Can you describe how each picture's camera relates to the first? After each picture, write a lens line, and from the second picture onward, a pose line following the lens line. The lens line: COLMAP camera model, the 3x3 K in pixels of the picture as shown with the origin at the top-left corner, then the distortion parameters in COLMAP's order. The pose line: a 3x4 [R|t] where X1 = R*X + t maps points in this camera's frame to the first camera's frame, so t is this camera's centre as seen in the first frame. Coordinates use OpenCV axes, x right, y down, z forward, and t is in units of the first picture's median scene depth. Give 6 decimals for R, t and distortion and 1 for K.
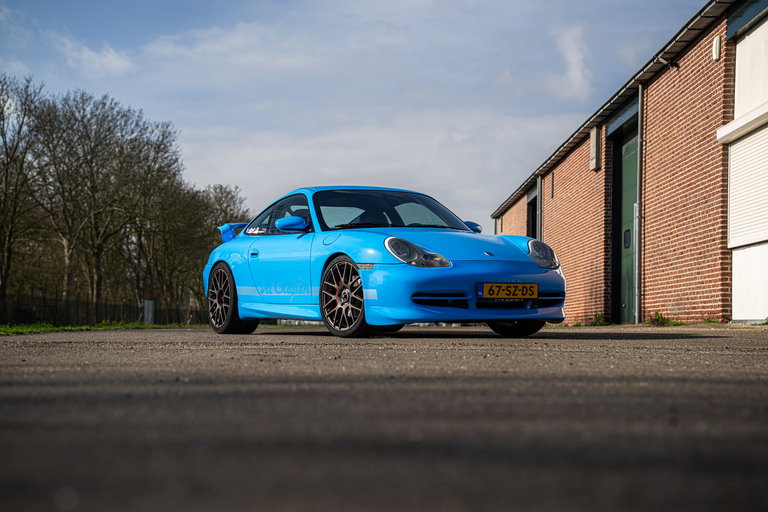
lens RADIAL K [[1466.6, 0, 384.0], [0, 1466.6, 256.0], [0, 0, 1]] dist [0.495536, 0.211479]
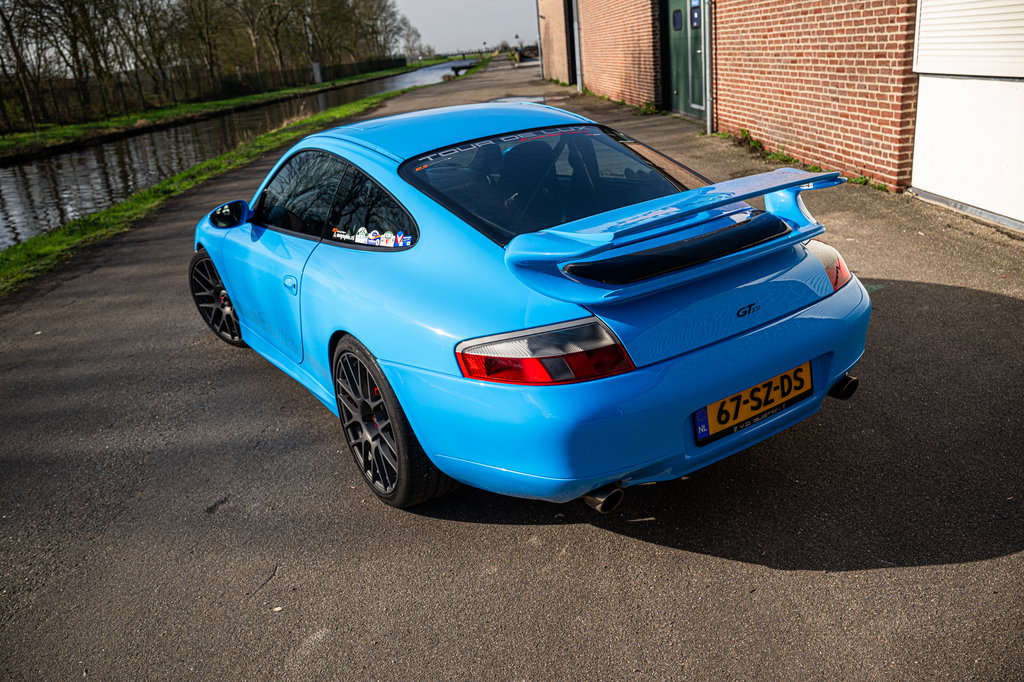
lens RADIAL K [[808.3, 0, 512.0], [0, 808.3, 341.0], [0, 0, 1]] dist [-0.034540, 0.003874]
pose [[0.993700, -0.112025, 0.003351, 0.049869], [0.101947, 0.915918, 0.388203, -0.047827], [-0.046557, -0.385415, 0.921568, 0.655201]]
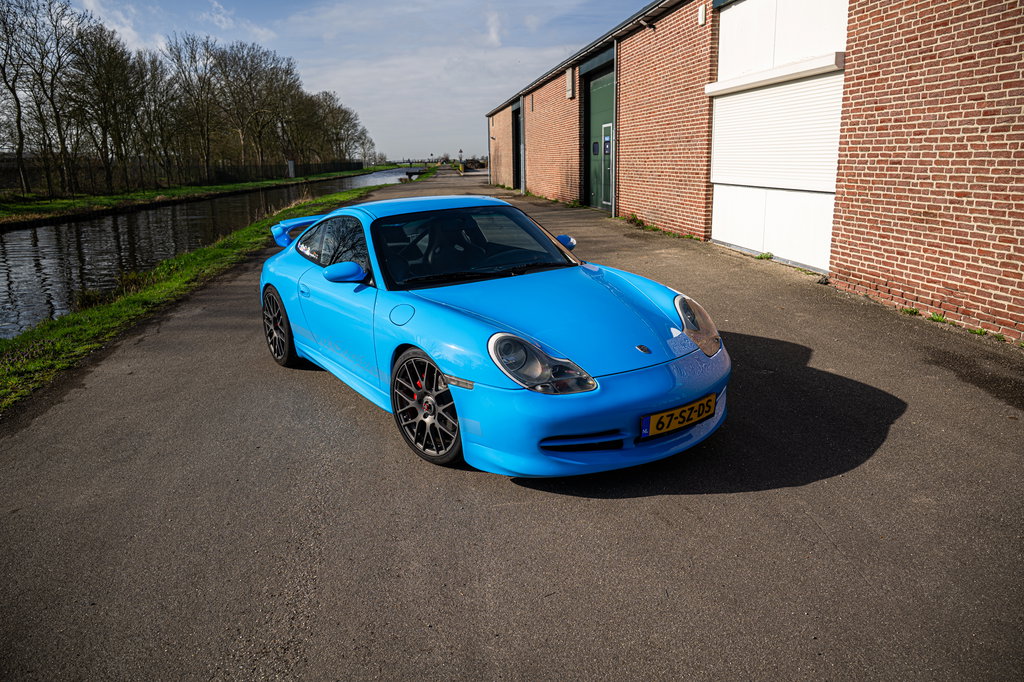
lens RADIAL K [[725.9, 0, 512.0], [0, 725.9, 341.0], [0, 0, 1]] dist [-0.062142, 0.001504]
pose [[0.991671, -0.063371, 0.112130, -0.014139], [0.027802, 0.955383, 0.294060, -0.059933], [-0.125762, -0.288493, 0.949187, 0.402410]]
